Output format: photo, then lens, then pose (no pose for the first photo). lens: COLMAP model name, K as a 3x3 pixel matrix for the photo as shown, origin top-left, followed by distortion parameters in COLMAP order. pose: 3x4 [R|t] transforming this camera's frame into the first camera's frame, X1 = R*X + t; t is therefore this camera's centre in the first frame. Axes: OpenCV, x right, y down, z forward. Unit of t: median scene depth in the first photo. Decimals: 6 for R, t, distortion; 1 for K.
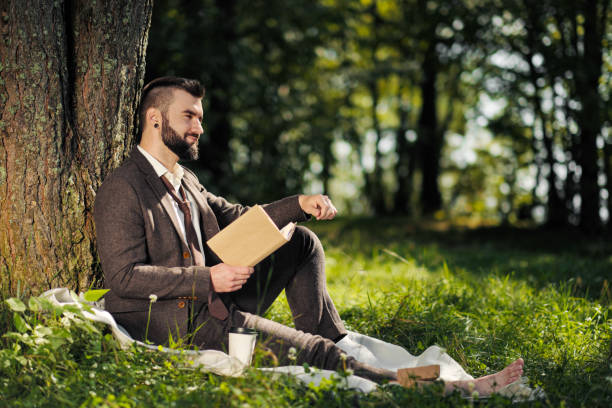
lens RADIAL K [[1551.4, 0, 276.7], [0, 1551.4, 217.0], [0, 0, 1]] dist [0.009771, 0.000000]
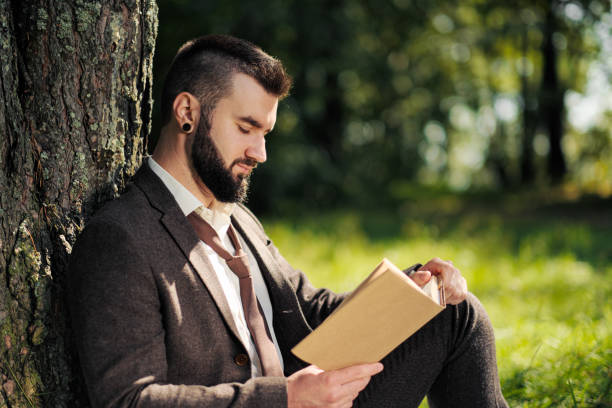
lens RADIAL K [[1491.9, 0, 304.5], [0, 1491.9, 204.8], [0, 0, 1]] dist [0.003151, 0.000000]
pose [[0.996633, -0.054236, -0.061491, -0.002072], [0.054954, 0.998438, 0.010051, -0.031301], [0.060850, -0.013396, 0.998057, 0.474578]]
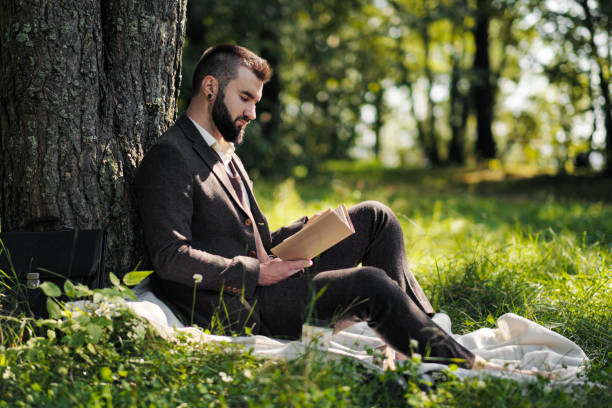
lens RADIAL K [[1563.6, 0, 304.6], [0, 1563.6, 202.4], [0, 0, 1]] dist [0.014555, 0.000000]
pose [[0.999662, -0.021033, -0.015275, -0.002718], [0.021368, 0.999527, 0.022104, -0.009827], [0.014803, -0.022423, 0.999639, 0.073149]]
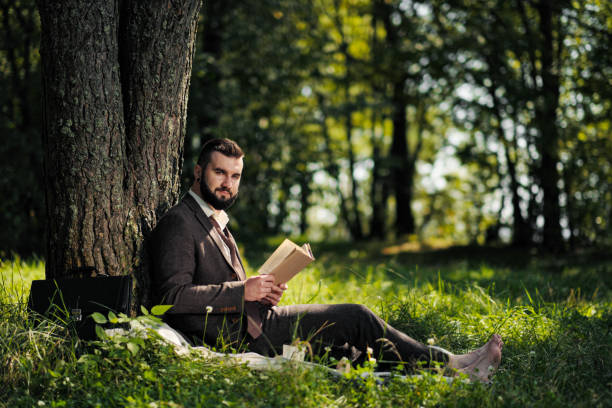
lens RADIAL K [[1491.9, 0, 304.7], [0, 1491.9, 207.1], [0, 0, 1]] dist [0.003151, 0.000000]
pose [[0.998891, -0.030114, 0.036197, -0.038676], [0.031030, 0.999205, -0.025026, 0.003469], [-0.035414, 0.026121, 0.999031, -0.157299]]
